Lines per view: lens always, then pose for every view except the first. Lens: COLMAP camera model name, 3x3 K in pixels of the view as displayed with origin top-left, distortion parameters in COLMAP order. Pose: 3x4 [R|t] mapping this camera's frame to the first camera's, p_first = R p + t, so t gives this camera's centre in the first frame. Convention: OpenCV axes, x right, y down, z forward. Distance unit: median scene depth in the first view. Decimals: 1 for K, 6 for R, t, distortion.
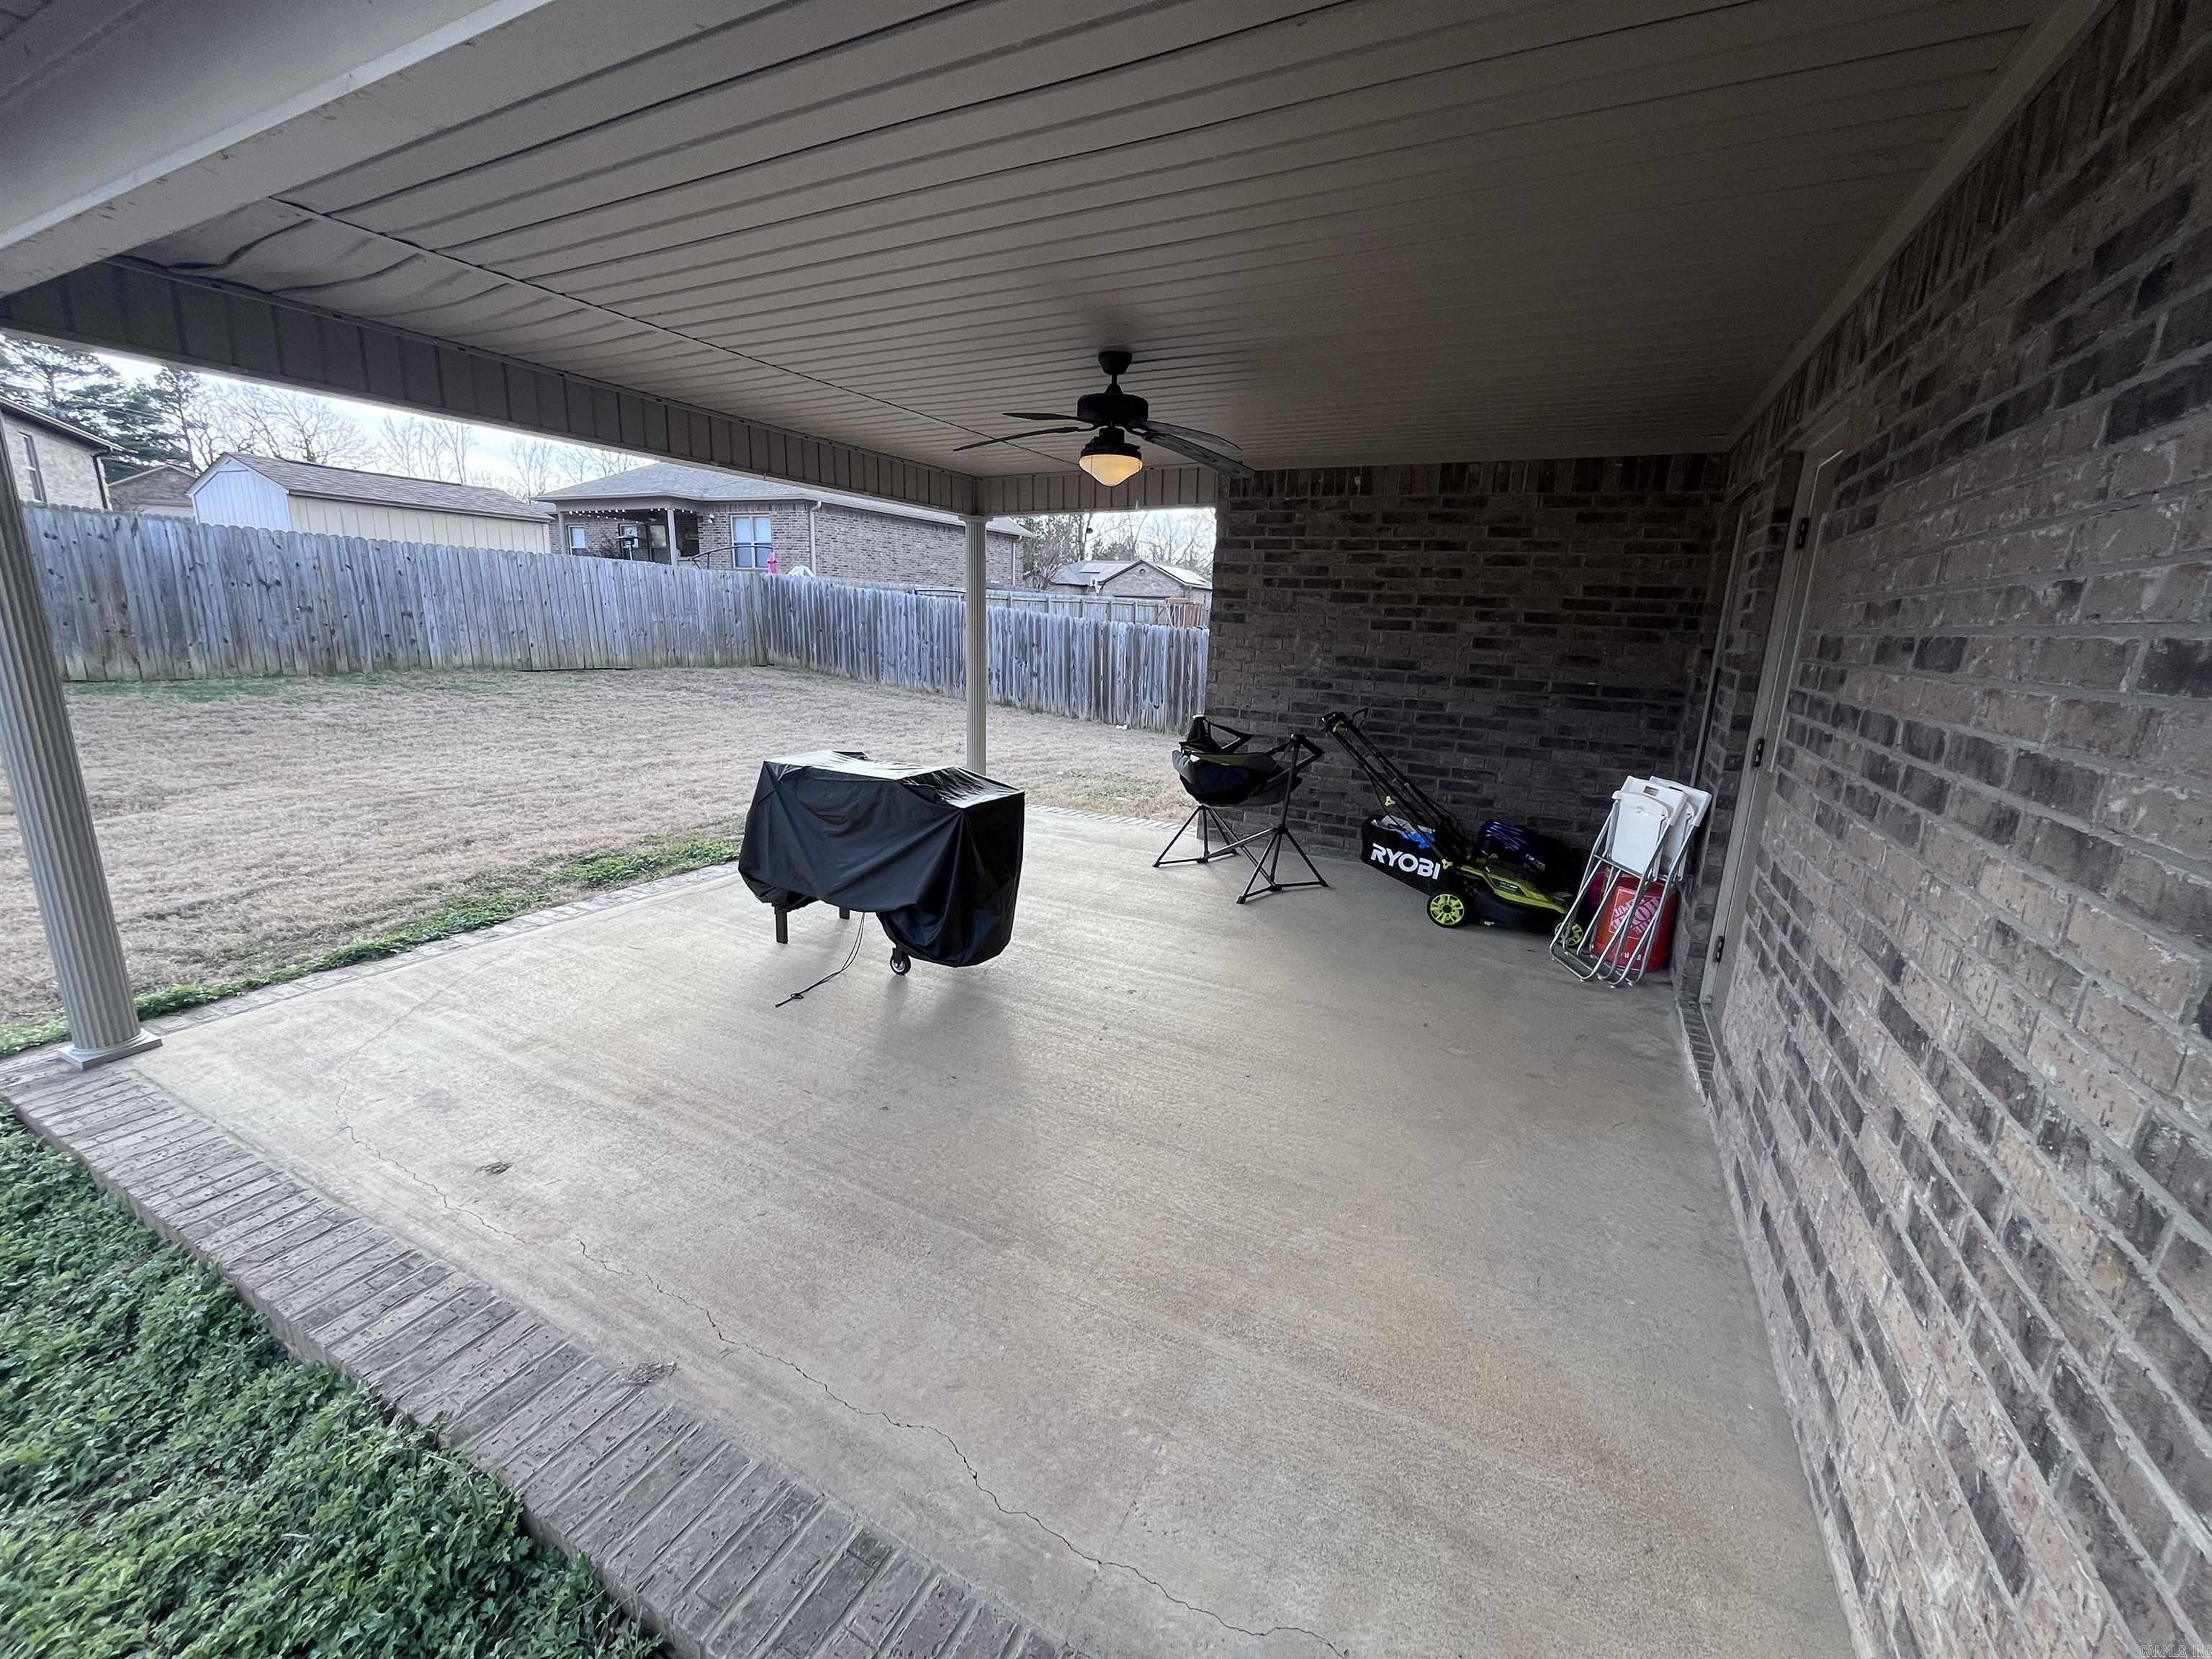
lens RADIAL K [[893.3, 0, 1106.0], [0, 893.3, 829.5], [0, 0, 1]] dist [-0.002280, 0.000035]
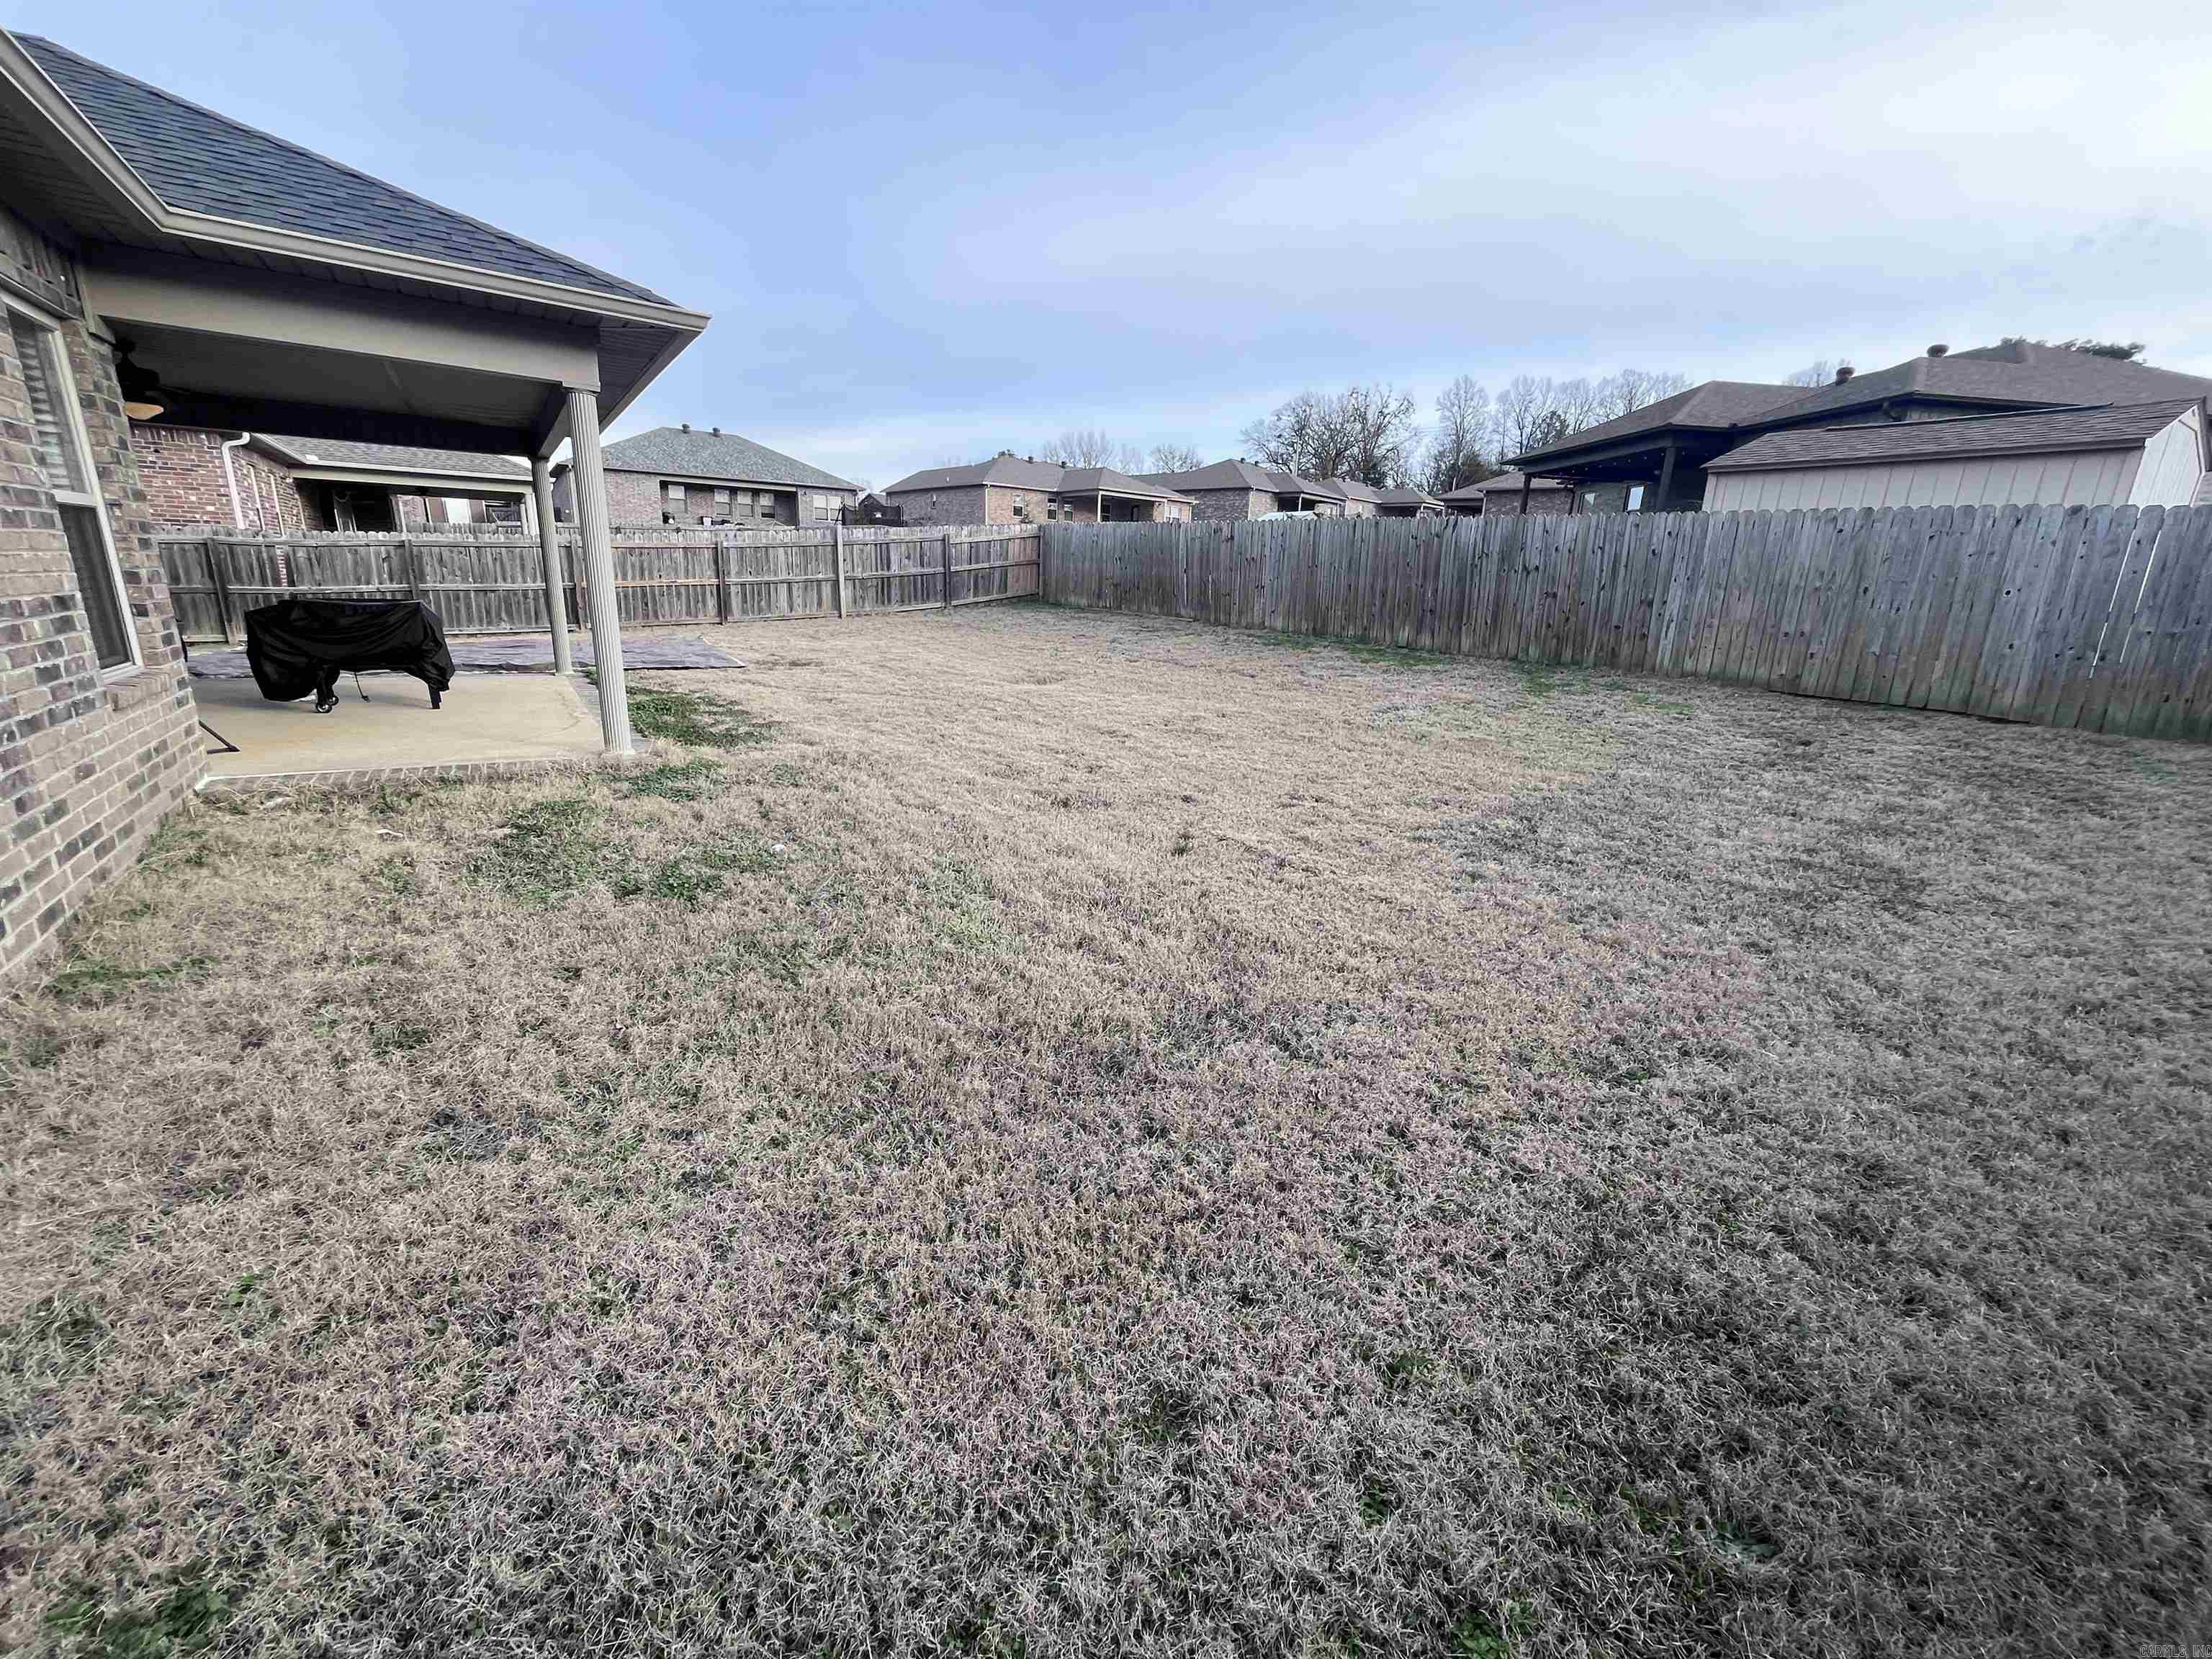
lens RADIAL K [[893.3, 0, 1106.0], [0, 893.3, 829.5], [0, 0, 1]] dist [-0.002280, 0.000035]
pose [[-0.480984, 0.178990, -0.858264, 0.167206], [-0.263183, 0.904313, 0.336084, -0.160544], [0.836295, 0.387531, -0.387853, 0.798795]]
